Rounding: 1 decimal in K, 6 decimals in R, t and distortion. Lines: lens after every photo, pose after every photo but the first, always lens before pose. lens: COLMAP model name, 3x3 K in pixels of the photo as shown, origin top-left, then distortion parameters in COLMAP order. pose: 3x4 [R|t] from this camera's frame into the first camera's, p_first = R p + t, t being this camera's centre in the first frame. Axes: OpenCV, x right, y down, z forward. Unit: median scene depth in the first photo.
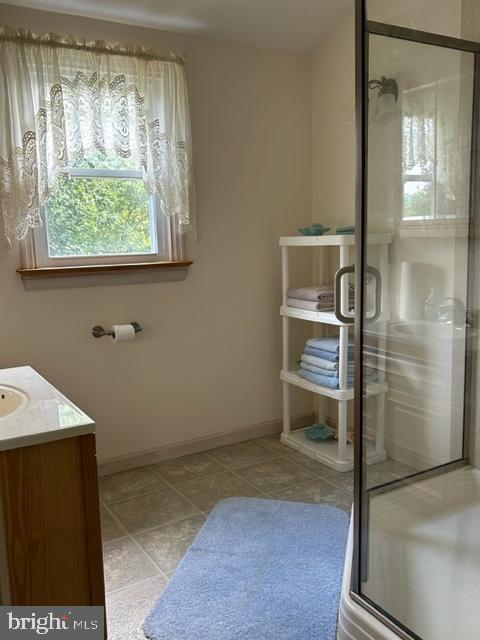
lens RADIAL K [[582.6, 0, 240.3], [0, 582.6, 320.5], [0, 0, 1]] dist [0.029223, 0.000000]
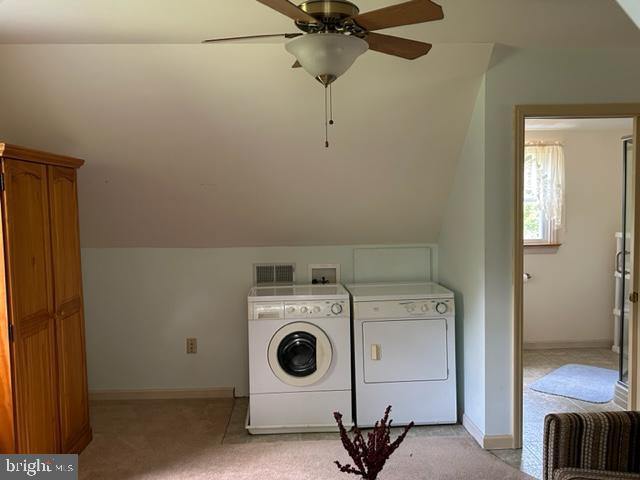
lens RADIAL K [[582.6, 0, 319.6], [0, 582.6, 243.5], [0, 0, 1]] dist [0.029223, 0.000000]
pose [[0.879491, 0.047769, -0.473512, 0.136039], [-0.085162, 0.994687, -0.057832, 0.079513], [0.468234, 0.091188, 0.878887, -1.113423]]
